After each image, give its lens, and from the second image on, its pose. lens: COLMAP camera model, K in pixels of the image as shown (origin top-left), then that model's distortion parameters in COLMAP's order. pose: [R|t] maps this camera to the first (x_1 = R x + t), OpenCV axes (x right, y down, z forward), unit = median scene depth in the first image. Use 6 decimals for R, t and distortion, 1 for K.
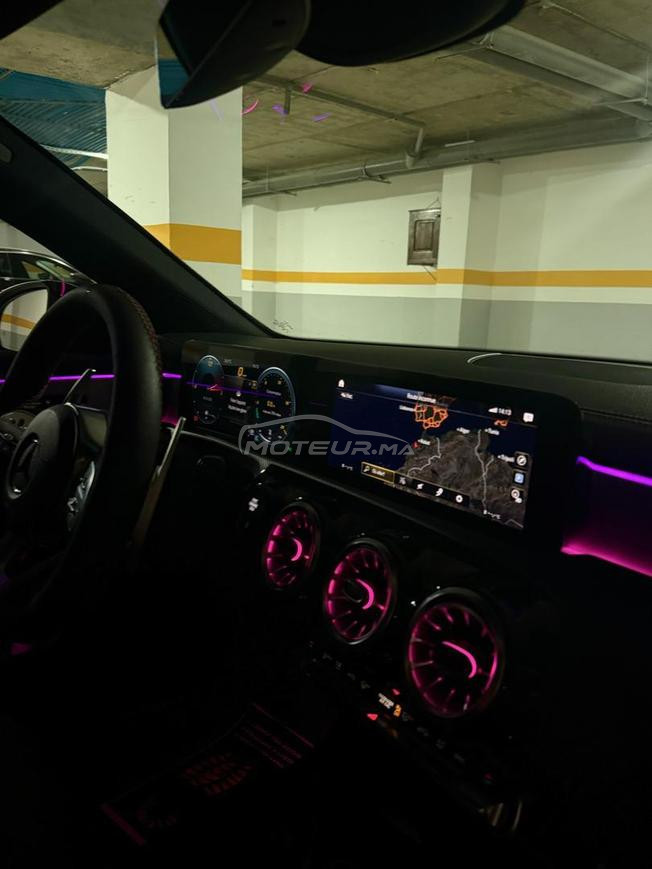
lens RADIAL K [[701.1, 0, 344.9], [0, 701.1, 422.2], [0, 0, 1]] dist [0.101280, -0.221139]
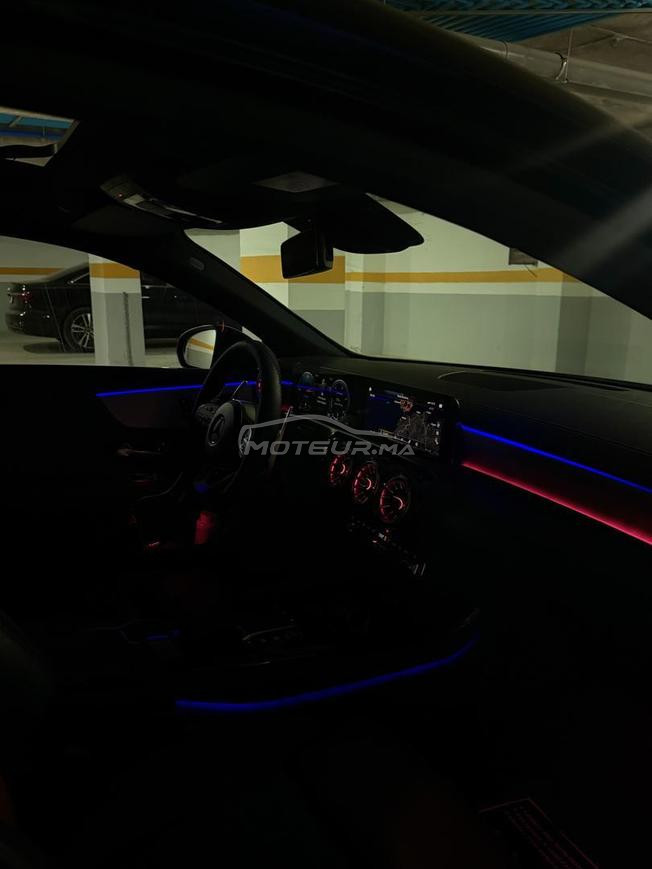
lens RADIAL K [[712.0, 0, 326.0], [0, 712.0, 434.5], [0, 0, 1]] dist [-0.068231, 0.003226]
pose [[0.982092, 0.008413, -0.188213, 0.249134], [-0.003459, 0.999639, 0.026637, 0.018819], [0.188369, -0.025509, 0.981767, -0.979544]]
